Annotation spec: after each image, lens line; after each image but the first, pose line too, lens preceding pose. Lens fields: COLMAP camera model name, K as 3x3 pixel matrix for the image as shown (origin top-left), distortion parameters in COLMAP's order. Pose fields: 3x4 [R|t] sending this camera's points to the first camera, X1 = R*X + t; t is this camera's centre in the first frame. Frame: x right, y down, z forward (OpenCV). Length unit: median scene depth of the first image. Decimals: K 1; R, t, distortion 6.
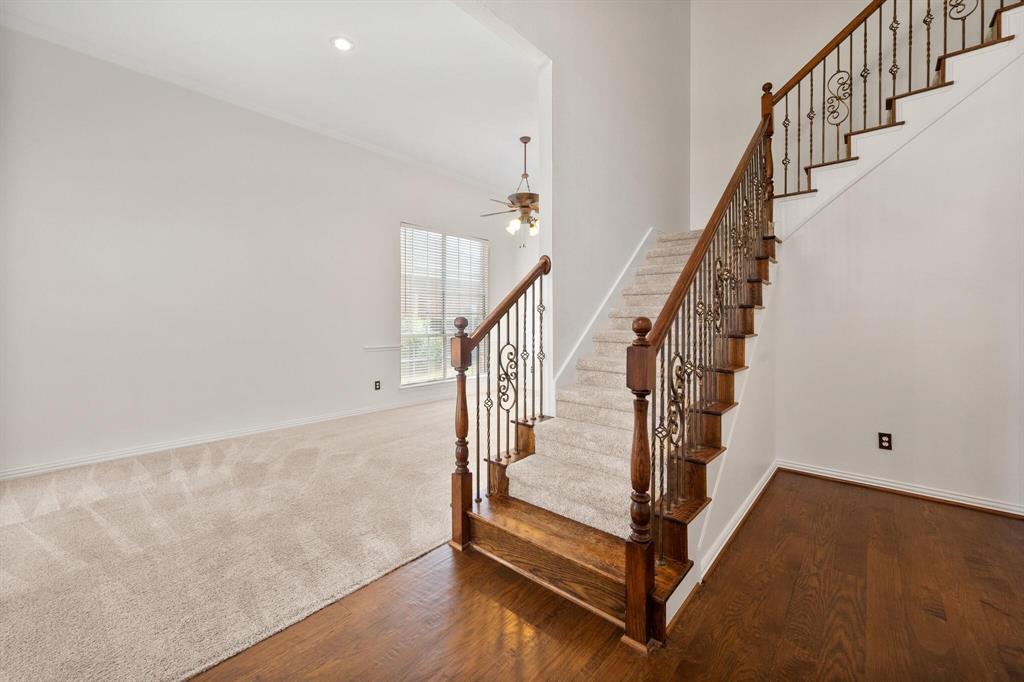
lens RADIAL K [[414.5, 0, 510.9], [0, 414.5, 325.4], [0, 0, 1]] dist [-0.001263, -0.000410]
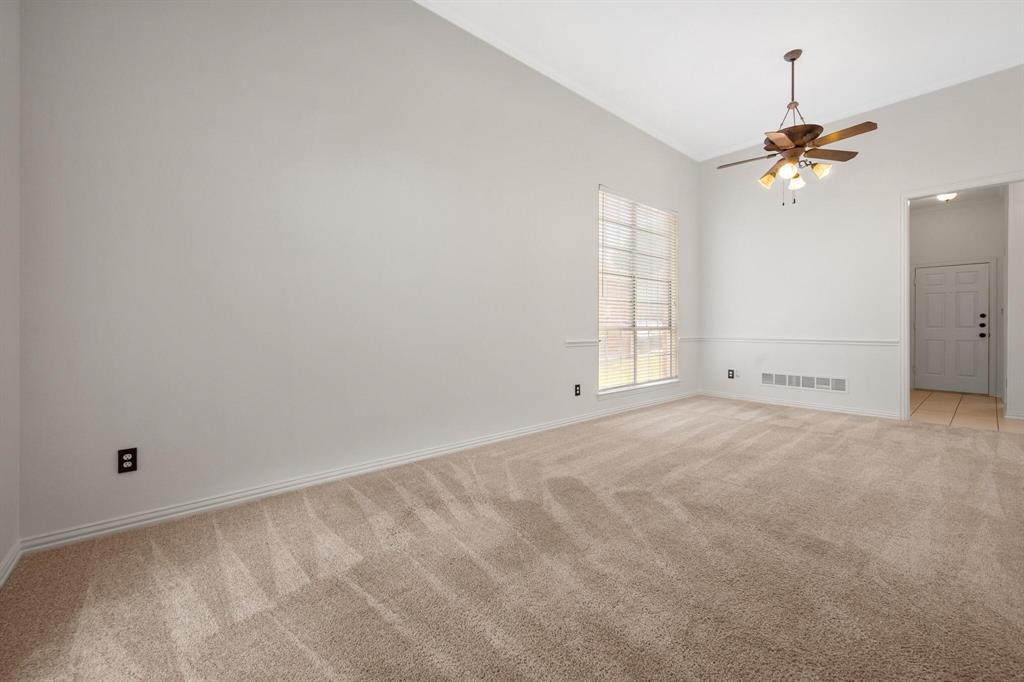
lens RADIAL K [[414.5, 0, 510.9], [0, 414.5, 325.4], [0, 0, 1]] dist [-0.001263, -0.000410]
pose [[0.988782, -0.005691, -0.149260, -0.537582], [0.003724, 0.999903, -0.013455, 0.051846], [0.149322, 0.012748, 0.988706, 0.325780]]
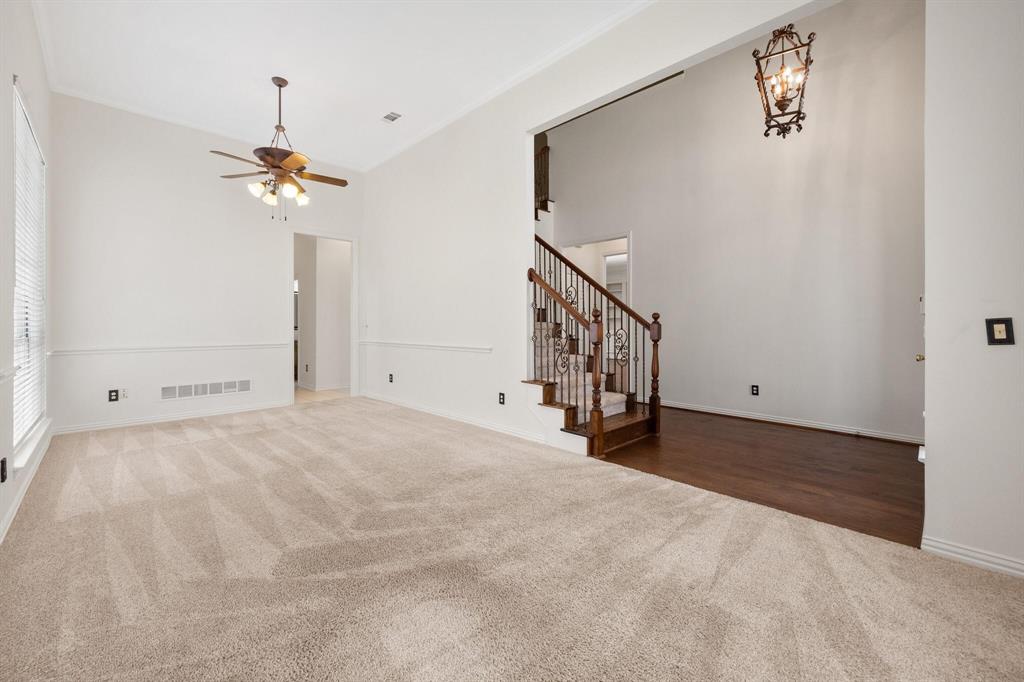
lens RADIAL K [[414.5, 0, 510.9], [0, 414.5, 325.4], [0, 0, 1]] dist [-0.001263, -0.000410]
pose [[0.076783, -0.007288, 0.997021, -1.097743], [0.010610, 0.999923, 0.006493, 0.015765], [-0.996991, 0.010080, 0.076855, 0.783705]]
